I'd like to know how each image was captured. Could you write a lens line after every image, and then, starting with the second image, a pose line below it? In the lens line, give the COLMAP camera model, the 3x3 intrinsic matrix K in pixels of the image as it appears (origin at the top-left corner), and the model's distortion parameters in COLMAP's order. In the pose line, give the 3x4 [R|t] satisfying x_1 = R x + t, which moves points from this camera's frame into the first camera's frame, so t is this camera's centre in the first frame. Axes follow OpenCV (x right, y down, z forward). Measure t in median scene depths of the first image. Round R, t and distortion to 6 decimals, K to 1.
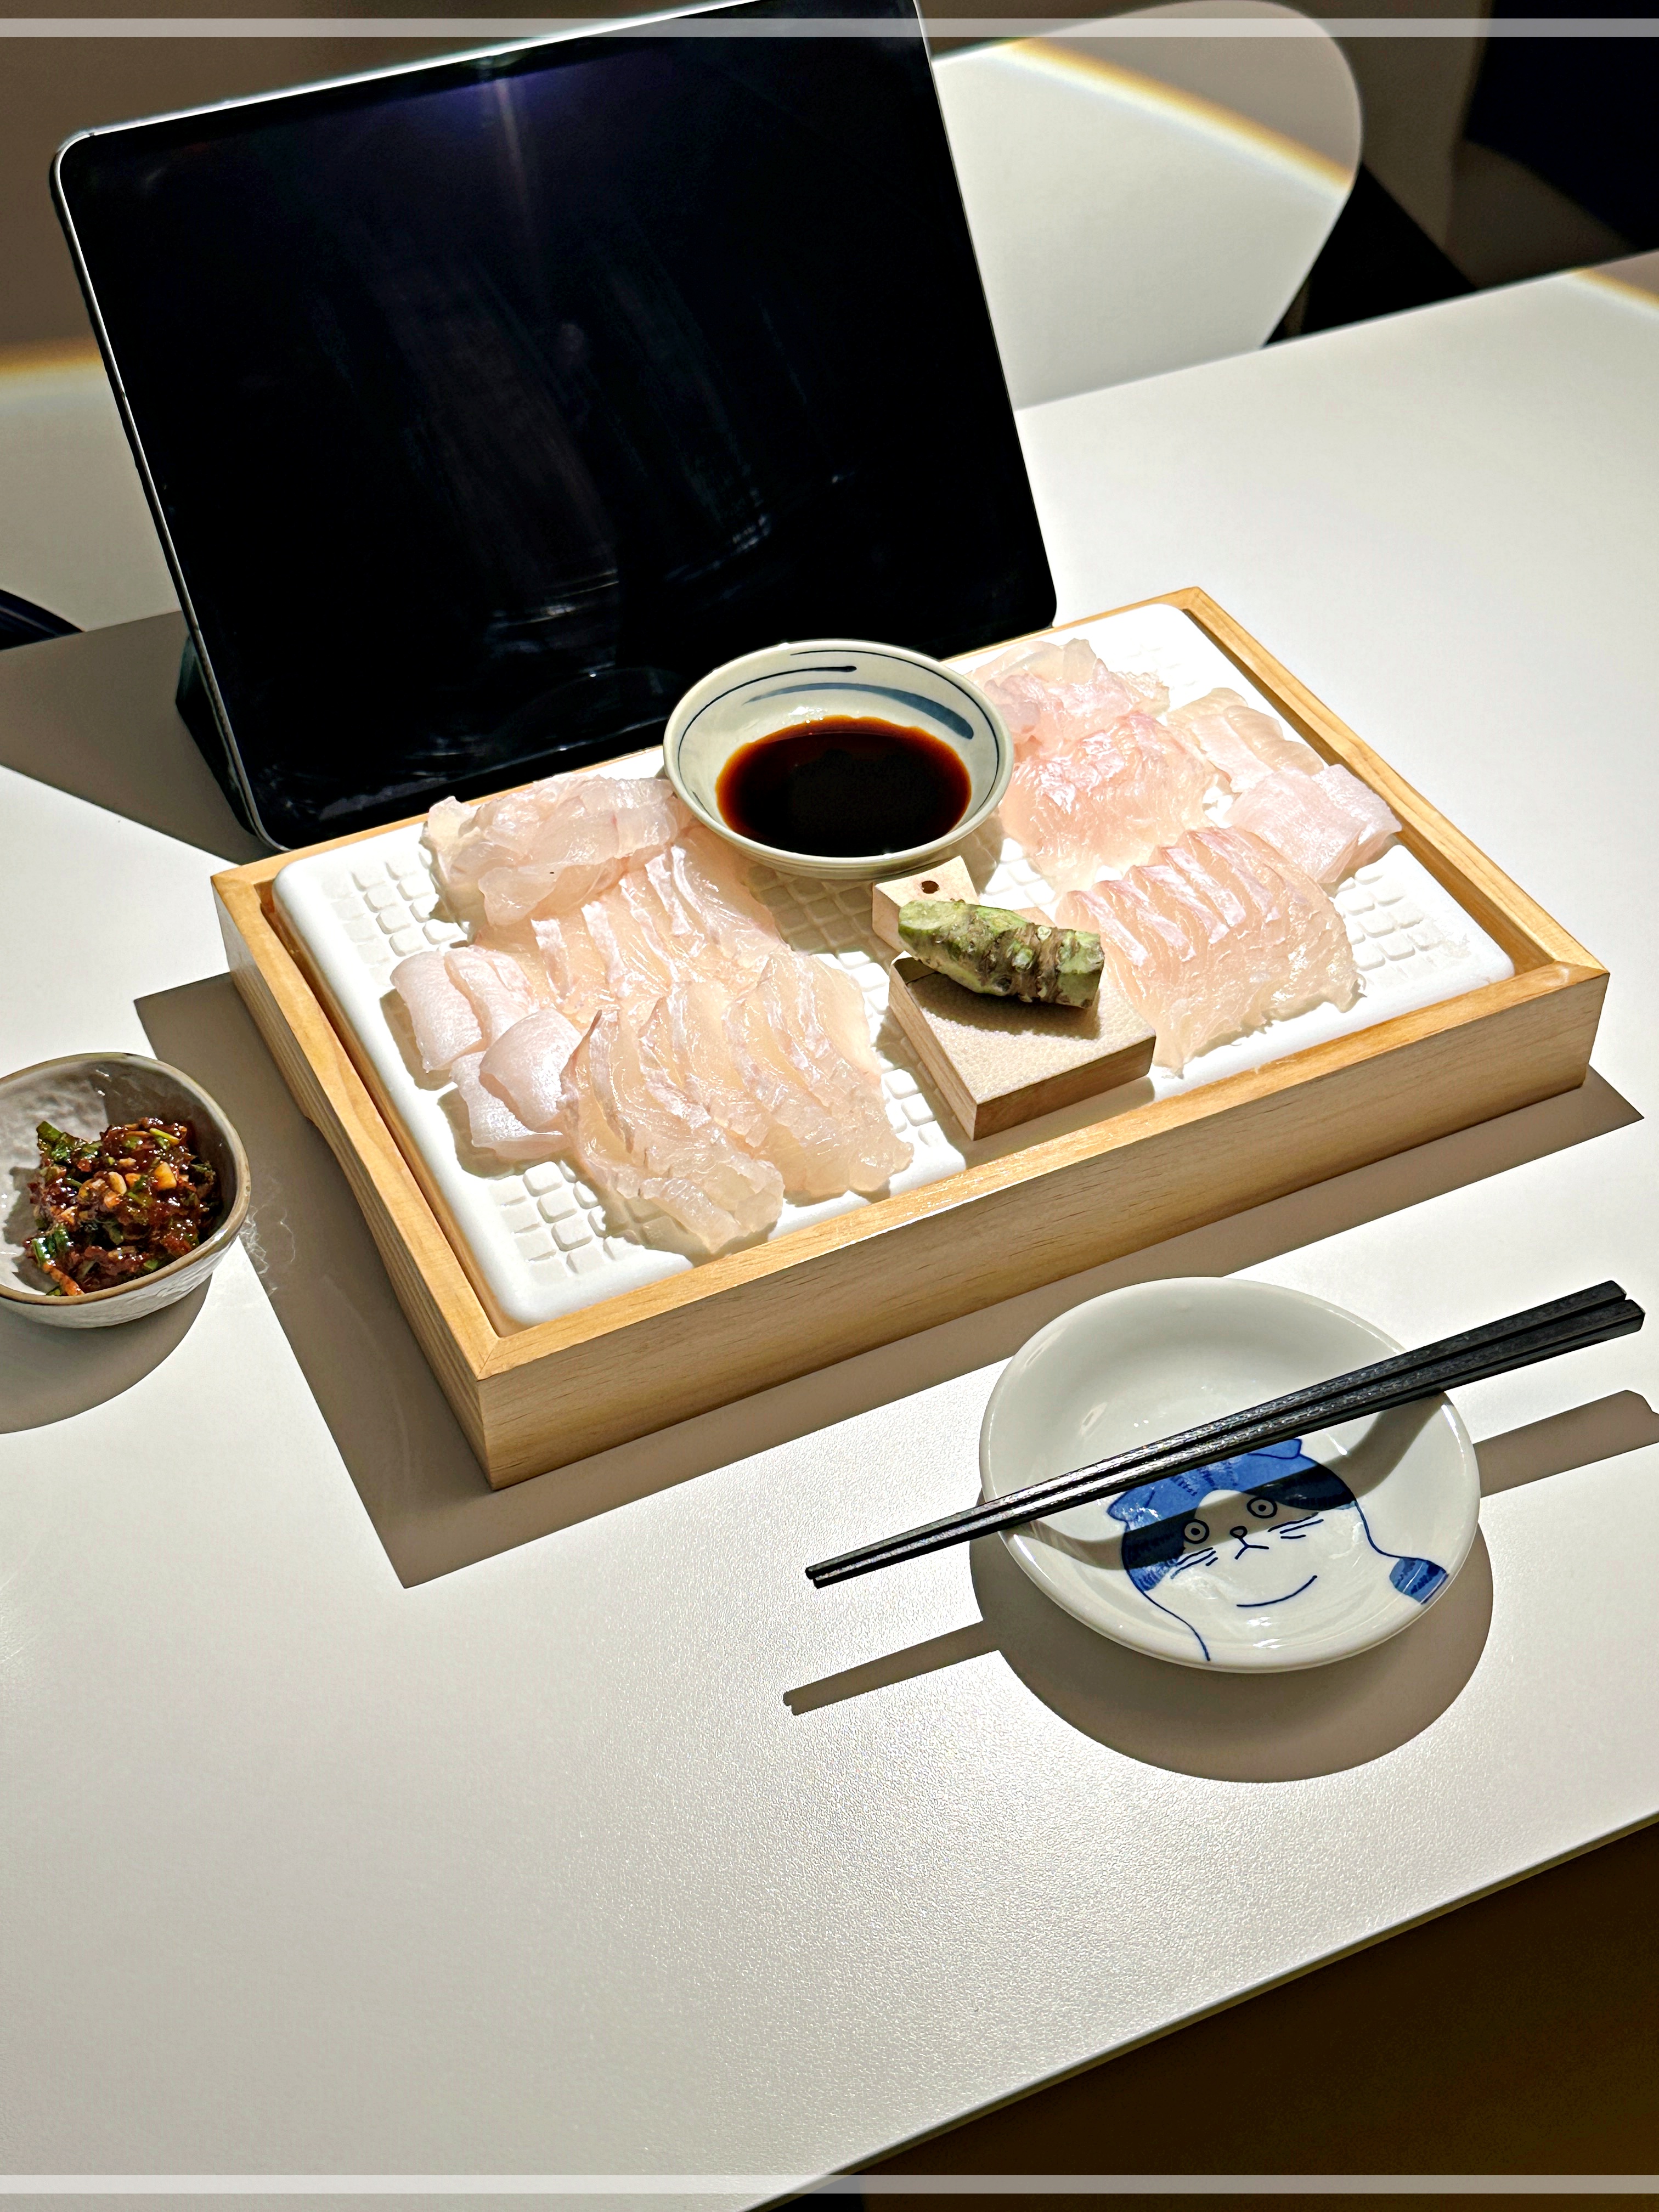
lens RADIAL K [[2855.5, 0, 829.5], [0, 2855.5, 1106.0], [0, 0, 1]] dist [0.191154, -0.627654]
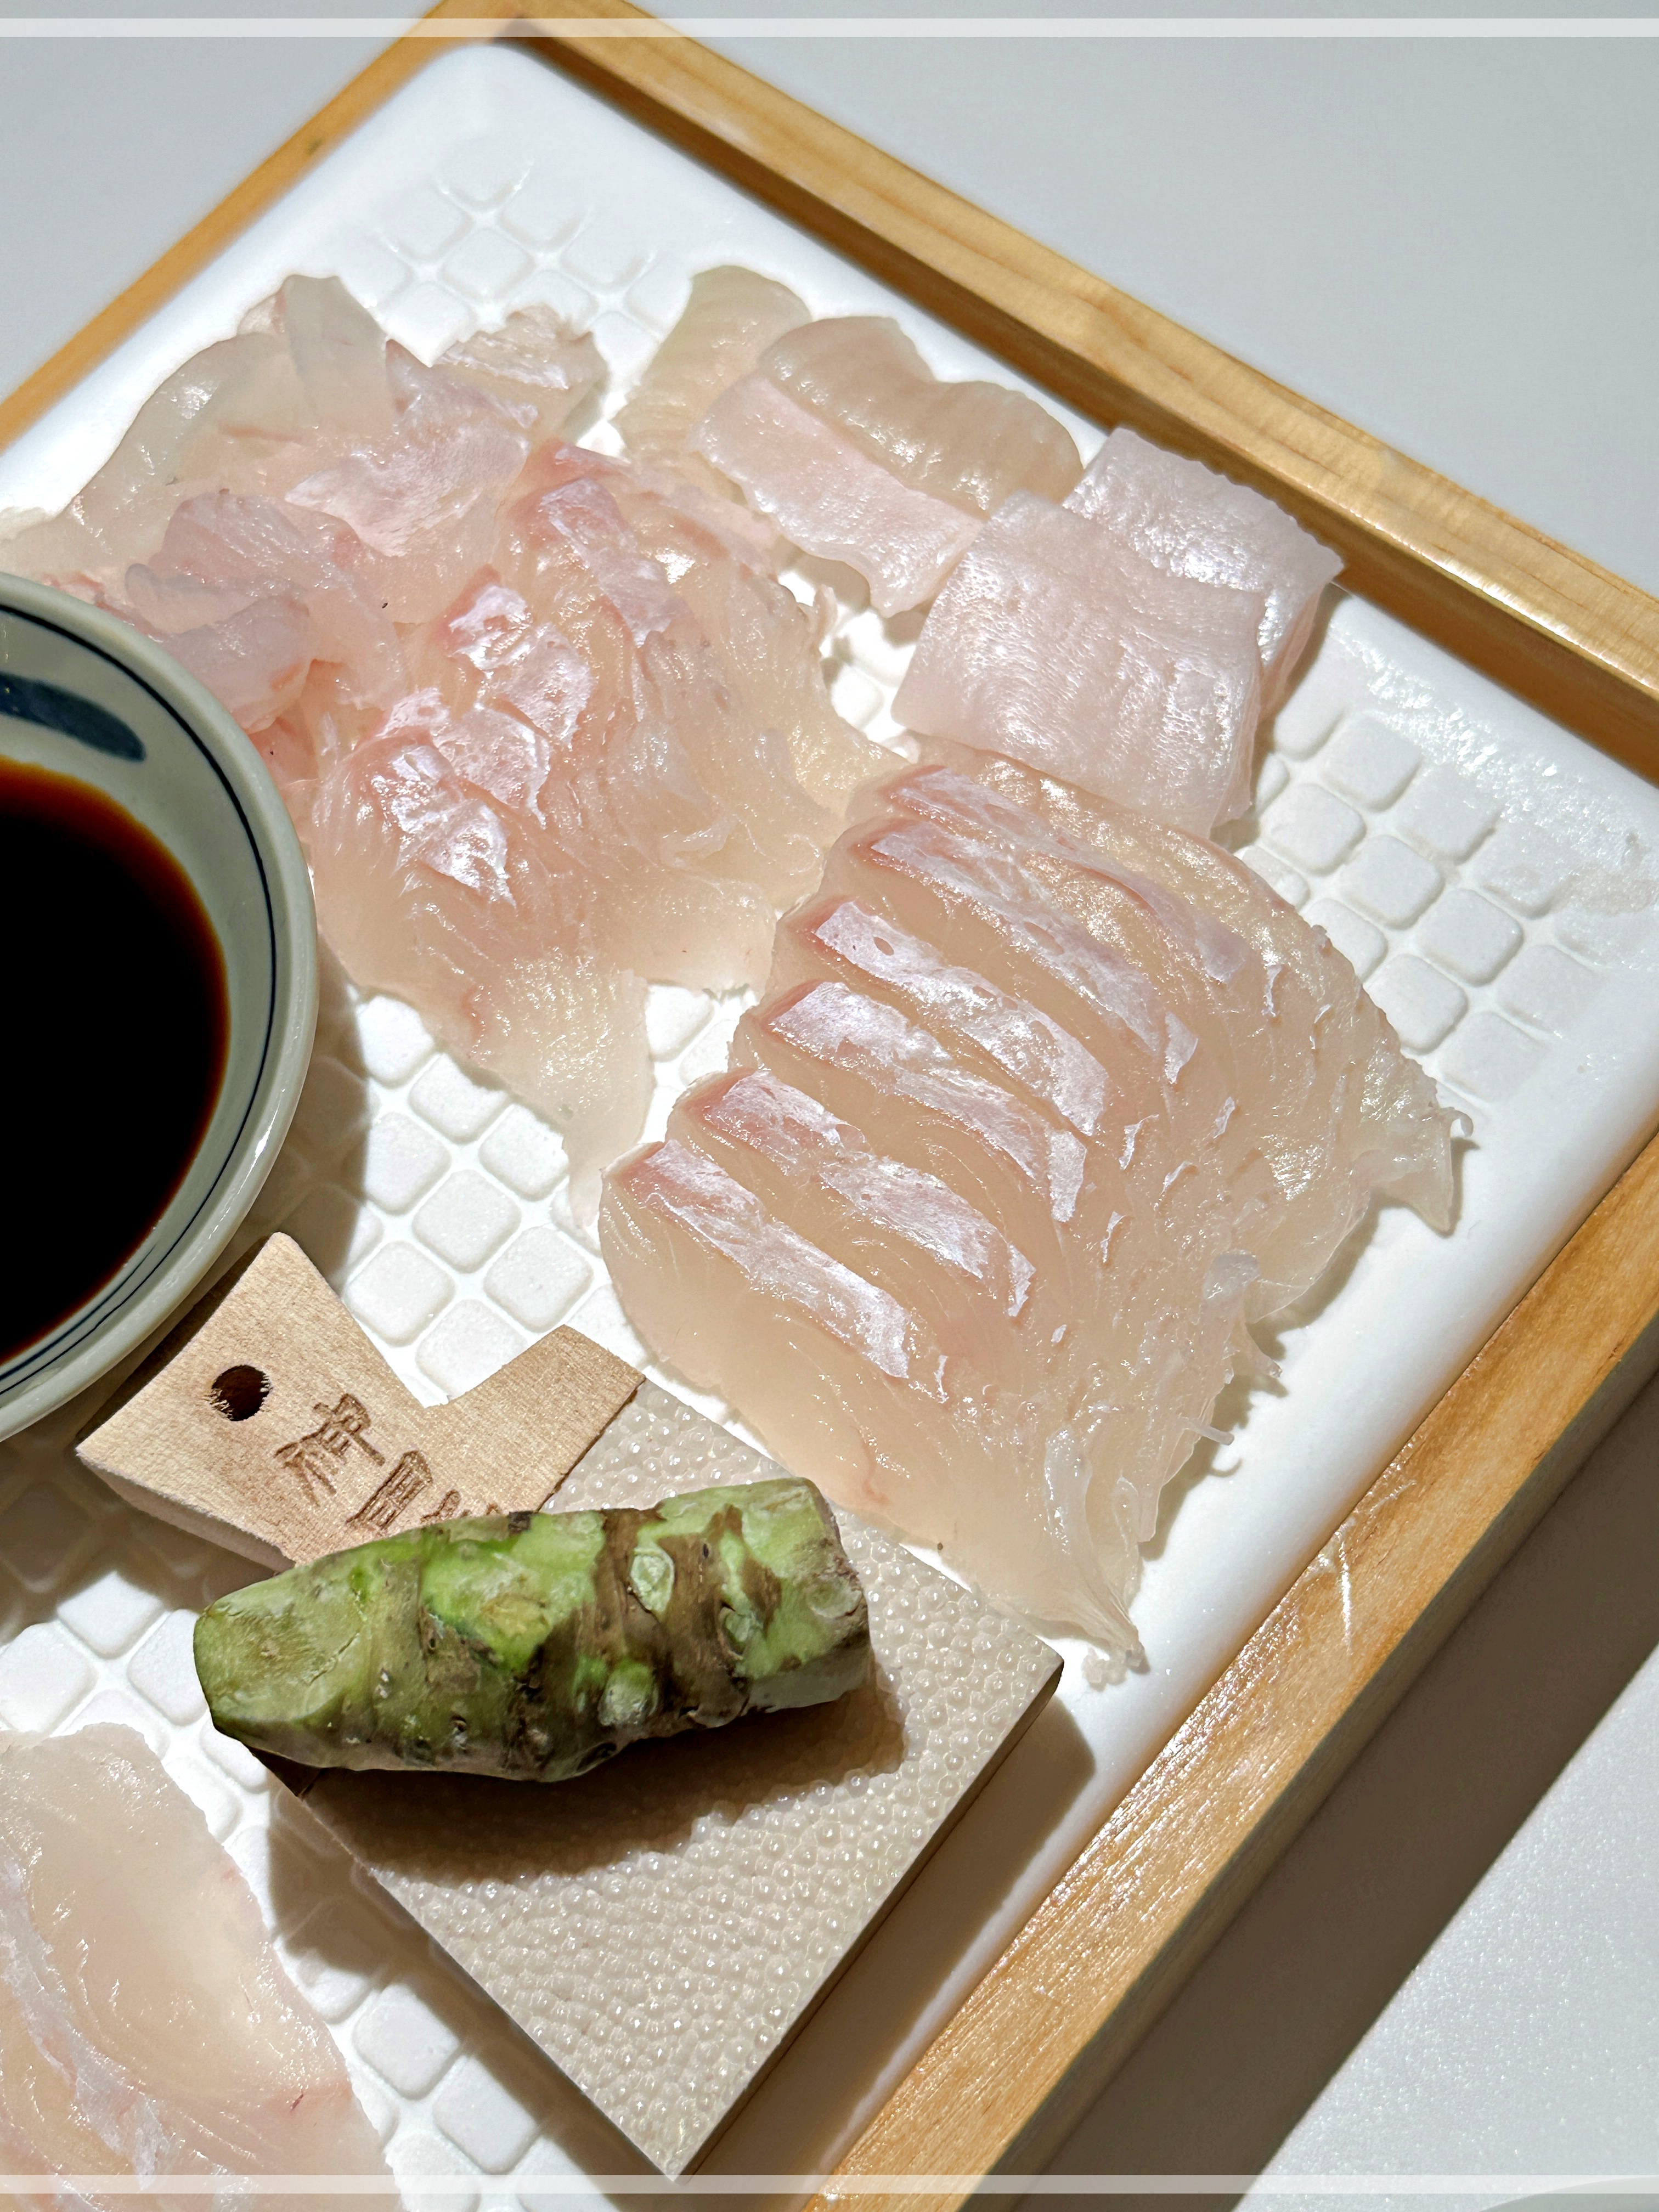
lens RADIAL K [[2855.5, 0, 829.5], [0, 2855.5, 1106.0], [0, 0, 1]] dist [0.191154, -0.627654]
pose [[0.913871, -0.394398, 0.096387, 0.080692], [0.335434, 0.867193, 0.368050, -0.210419], [-0.228745, -0.304019, 0.924796, 0.700805]]
